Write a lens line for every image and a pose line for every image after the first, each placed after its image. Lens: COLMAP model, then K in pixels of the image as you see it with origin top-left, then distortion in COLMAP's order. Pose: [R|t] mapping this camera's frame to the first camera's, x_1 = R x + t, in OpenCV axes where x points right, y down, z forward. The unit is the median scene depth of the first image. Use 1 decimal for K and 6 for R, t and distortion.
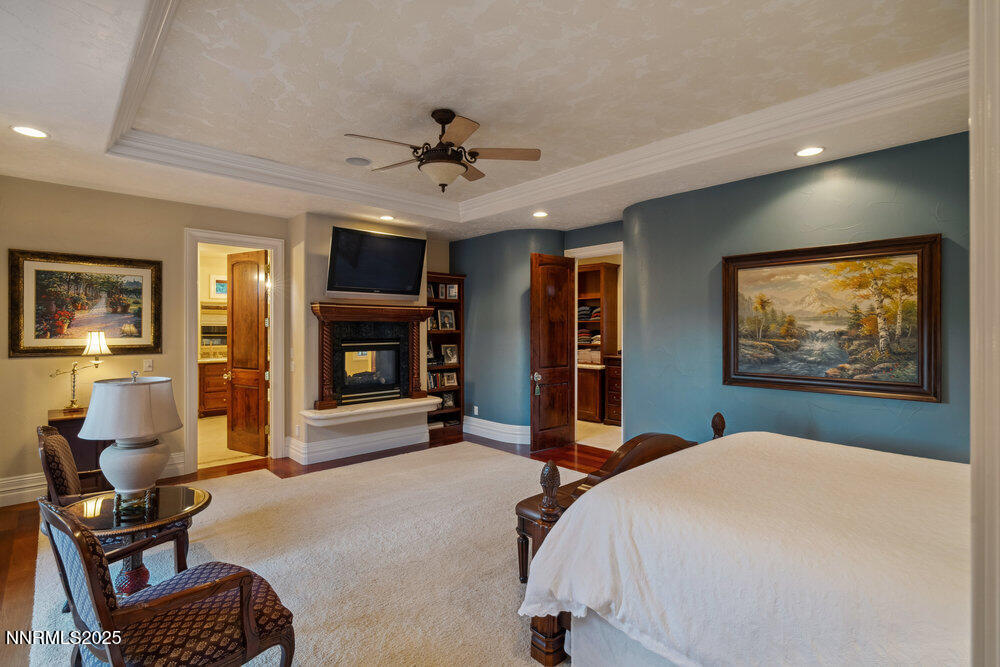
lens RADIAL K [[479.6, 0, 497.9], [0, 479.6, 331.9], [0, 0, 1]] dist [-0.003935, -0.000246]
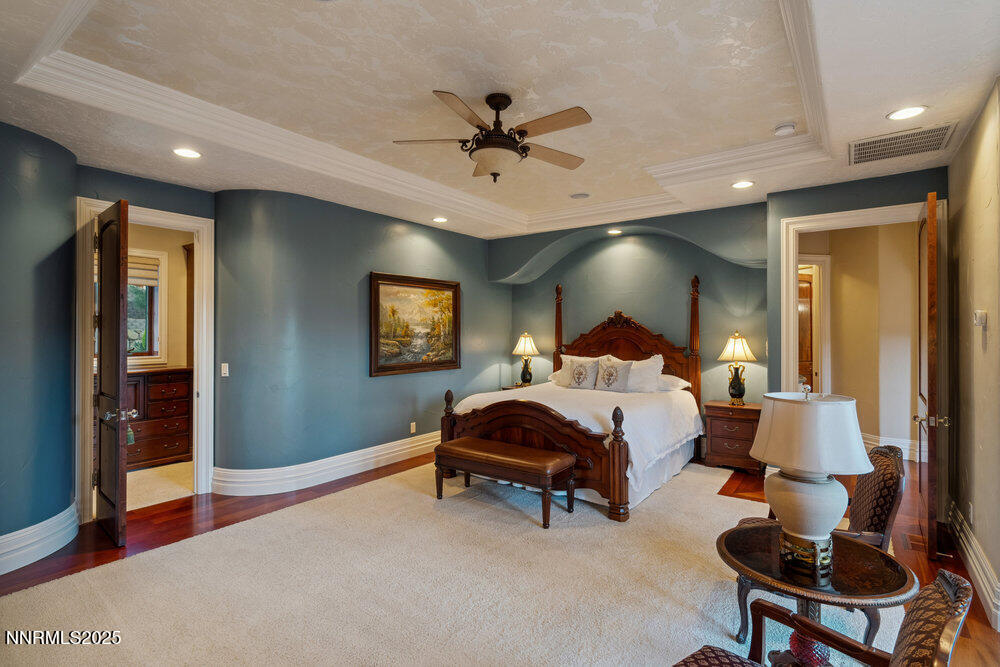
lens RADIAL K [[479.6, 0, 503.4], [0, 479.6, 332.5], [0, 0, 1]] dist [-0.003935, -0.000246]
pose [[-0.184438, -0.004031, 0.982836, -0.893726], [0.006184, 0.999967, 0.005262, -0.007838], [-0.982825, 0.007048, -0.184407, 1.013408]]
